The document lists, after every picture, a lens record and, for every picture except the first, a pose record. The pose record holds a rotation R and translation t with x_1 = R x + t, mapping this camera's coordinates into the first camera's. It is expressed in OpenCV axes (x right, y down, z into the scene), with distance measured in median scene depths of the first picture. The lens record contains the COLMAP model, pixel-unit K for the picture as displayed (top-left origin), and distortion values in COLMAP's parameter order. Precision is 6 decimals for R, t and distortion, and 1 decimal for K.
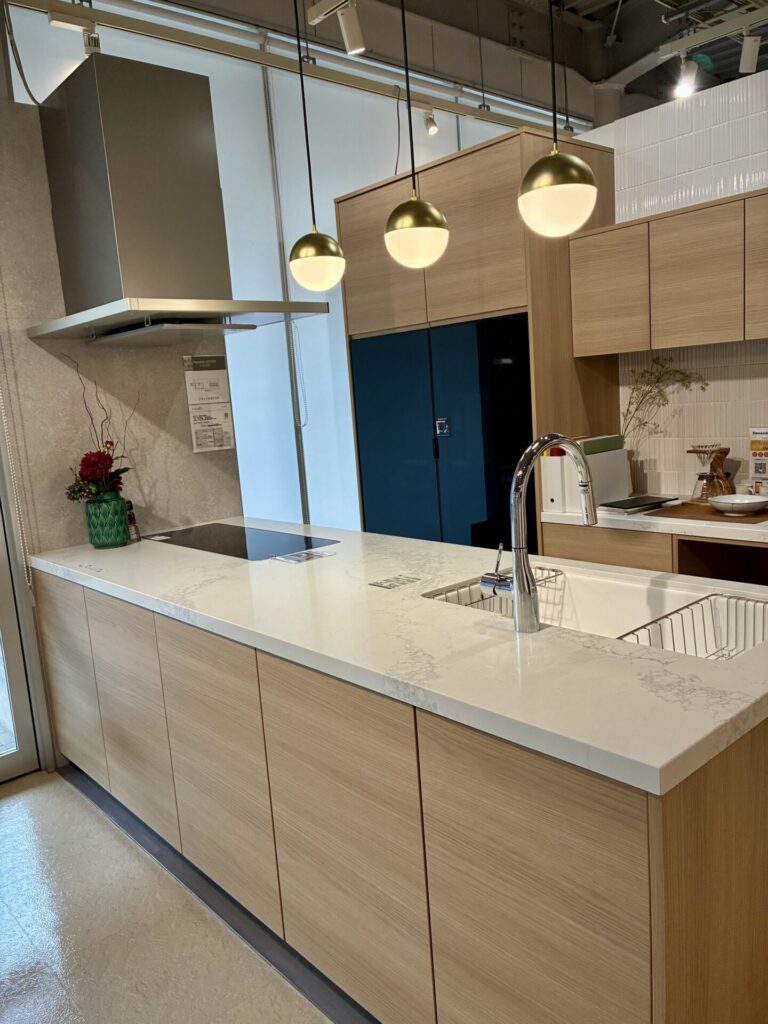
lens RADIAL K [[781.7, 0, 384.2], [0, 781.7, 513.8], [0, 0, 1]] dist [-0.009011, -0.007753]
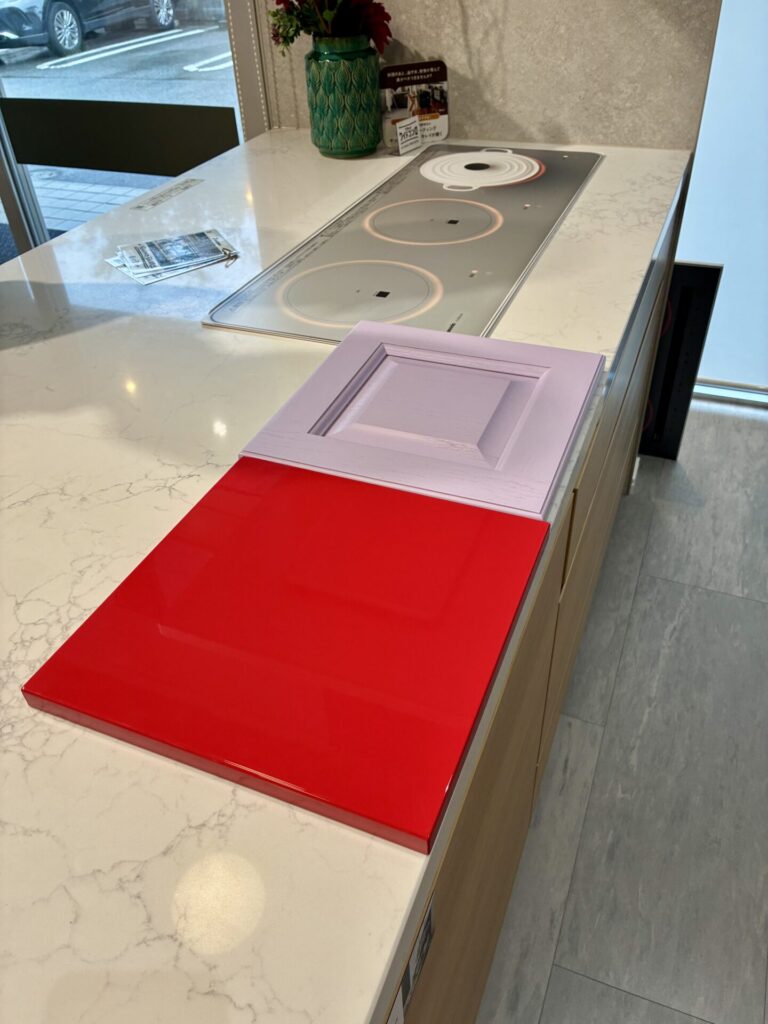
lens RADIAL K [[781.7, 0, 384.2], [0, 781.7, 511.6], [0, 0, 1]] dist [-0.009011, -0.007753]
pose [[0.452298, 0.603756, -0.656434, 0.154711], [-0.124654, 0.771593, 0.623784, -0.097402], [0.883112, -0.200309, 0.424251, 0.676475]]
